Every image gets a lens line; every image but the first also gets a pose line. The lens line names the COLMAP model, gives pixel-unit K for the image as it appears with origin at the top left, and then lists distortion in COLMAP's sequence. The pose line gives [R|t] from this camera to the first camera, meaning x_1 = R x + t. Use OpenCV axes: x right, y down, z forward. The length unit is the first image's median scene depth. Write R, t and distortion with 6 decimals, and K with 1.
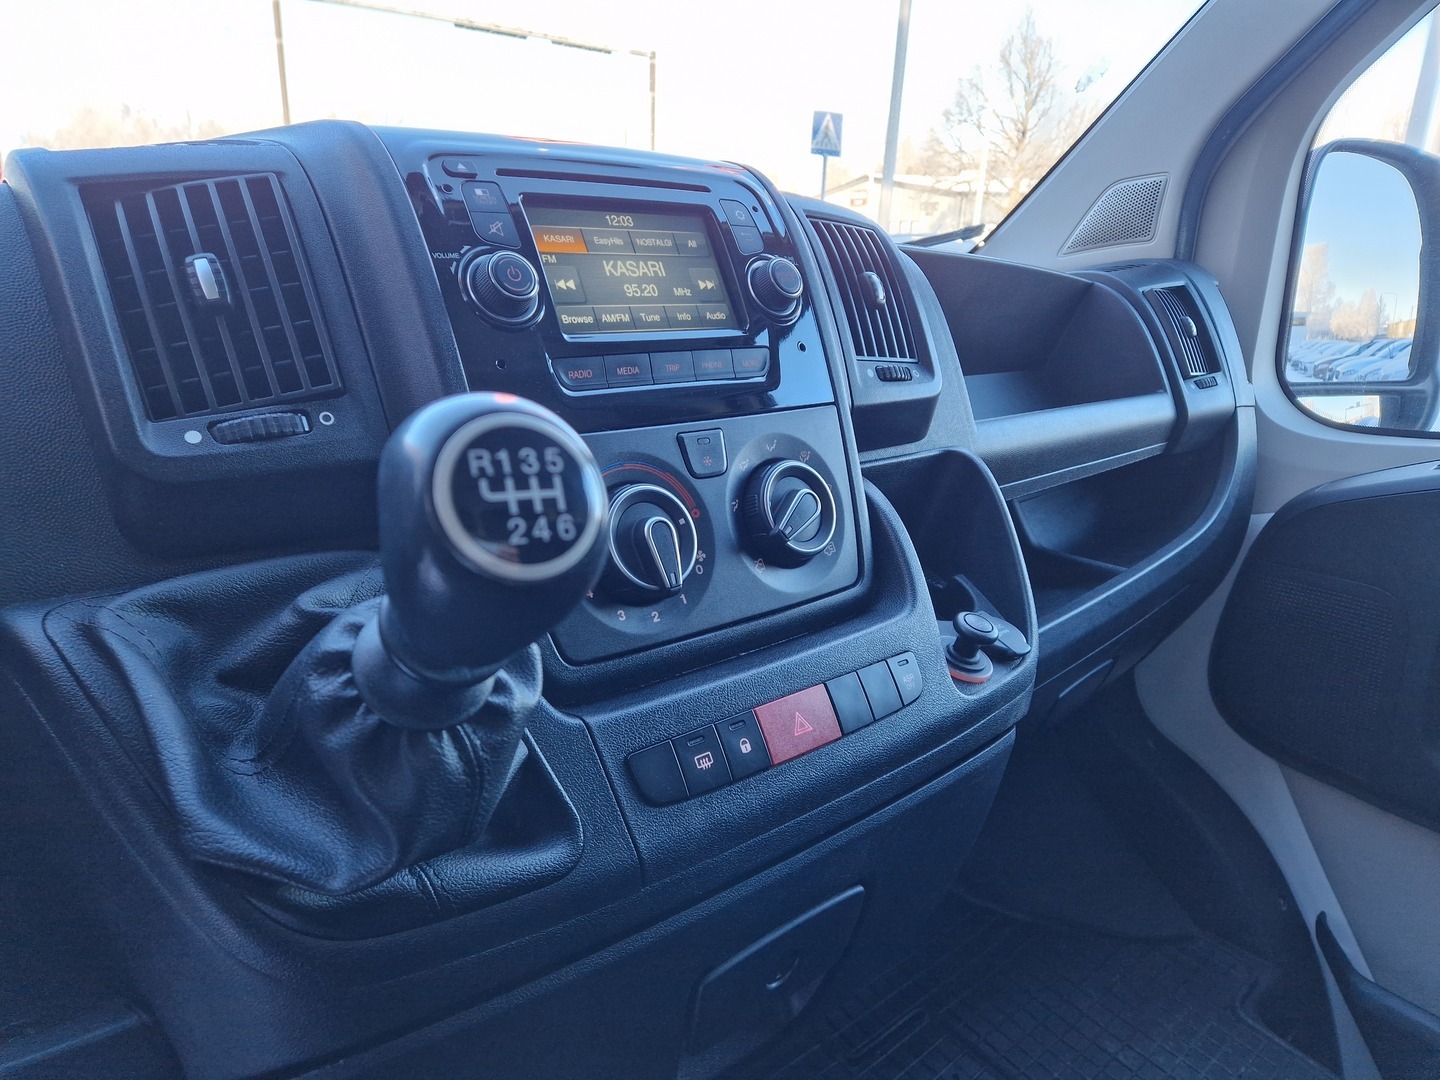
lens RADIAL K [[969.6, 0, 720.0], [0, 969.6, 540.0], [0, 0, 1]] dist [0.003771, 0.000663]
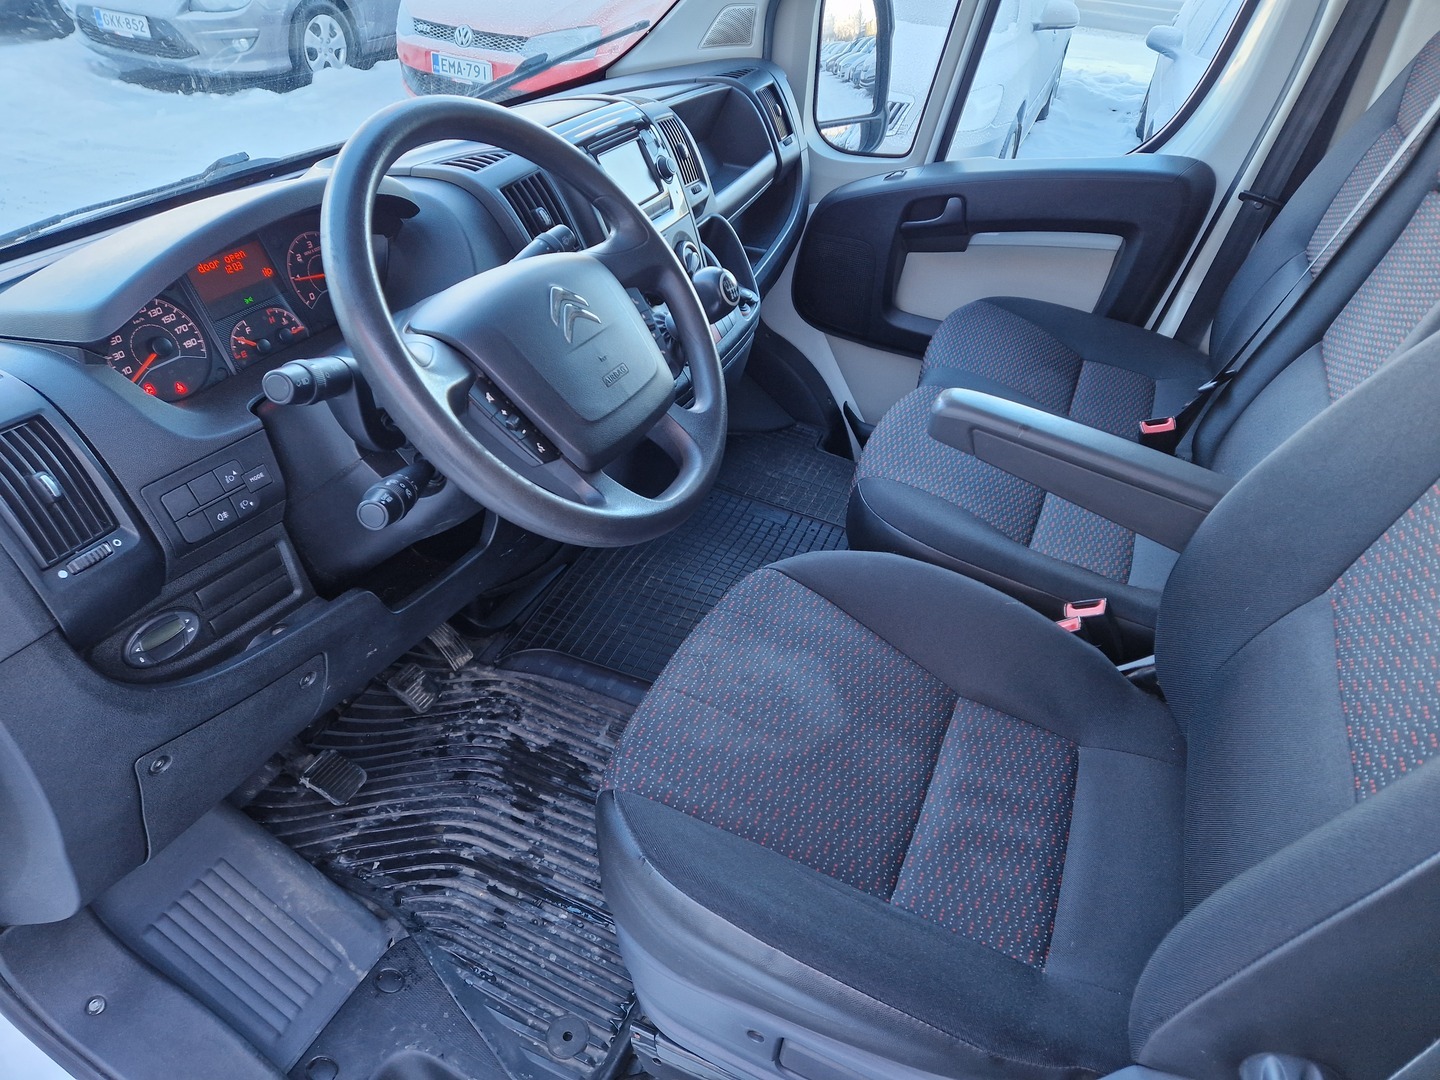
lens RADIAL K [[969.6, 0, 720.0], [0, 969.6, 540.0], [0, 0, 1]] dist [0.003771, 0.000663]
pose [[0.888421, -0.246210, 0.387413, -0.546587], [0.089532, 0.920717, 0.379821, -0.167922], [-0.450214, -0.302755, 0.840028, -0.782458]]
